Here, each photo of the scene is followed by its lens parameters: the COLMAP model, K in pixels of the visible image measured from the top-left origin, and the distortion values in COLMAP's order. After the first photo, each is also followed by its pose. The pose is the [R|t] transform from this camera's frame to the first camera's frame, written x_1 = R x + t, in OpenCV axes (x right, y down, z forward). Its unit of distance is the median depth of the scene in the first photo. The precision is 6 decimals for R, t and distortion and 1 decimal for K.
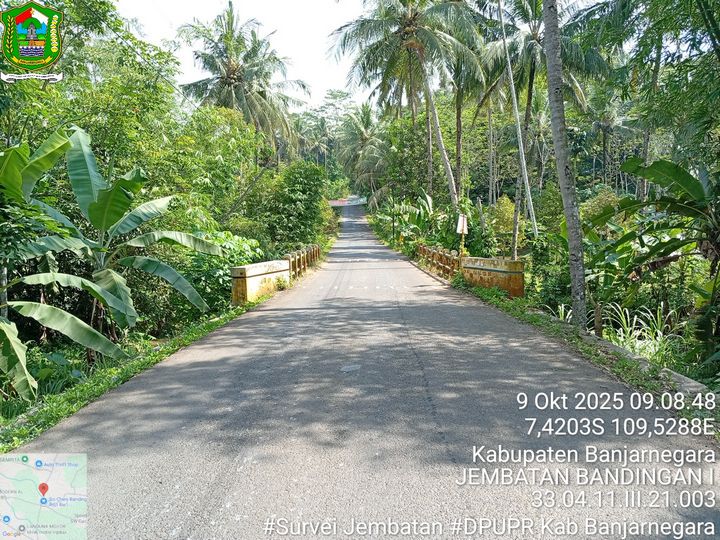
lens RADIAL K [[550.6, 0, 361.6], [0, 550.6, 272.2], [0, 0, 1]] dist [0.076578, -0.158465]
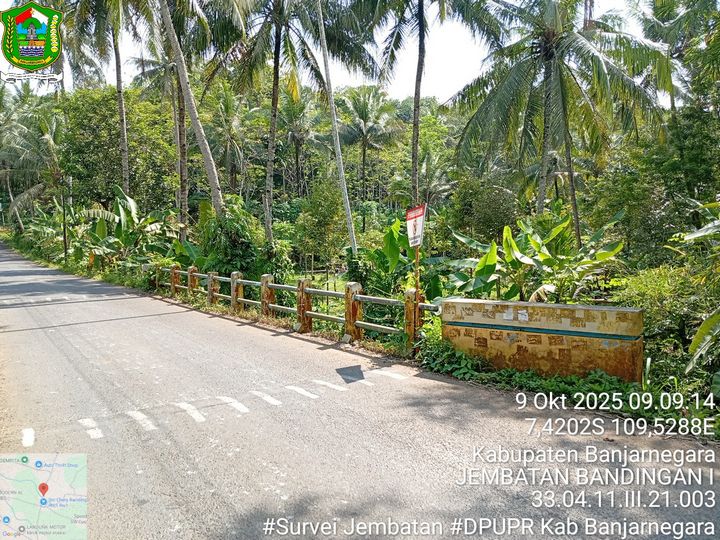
lens RADIAL K [[550.6, 0, 361.1], [0, 550.6, 266.4], [0, 0, 1]] dist [0.076578, -0.158465]
pose [[0.820229, -0.028086, 0.571346, -0.044658], [0.051229, 0.998387, -0.024468, -0.016936], [-0.569737, 0.049339, 0.820344, 0.243185]]
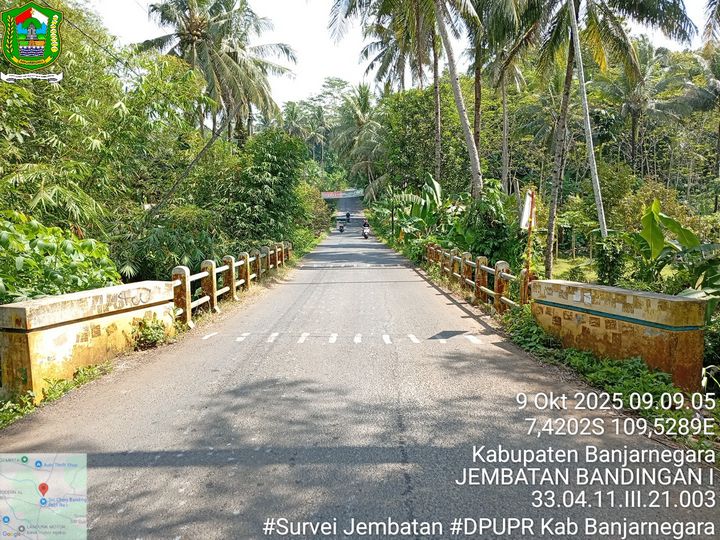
lens RADIAL K [[550.6, 0, 358.4], [0, 550.6, 271.4], [0, 0, 1]] dist [0.076578, -0.158465]
pose [[0.999924, 0.011901, -0.003304, 0.011461], [-0.011878, 0.999906, 0.006888, -0.012957], [0.003386, -0.006848, 0.999971, 0.187049]]
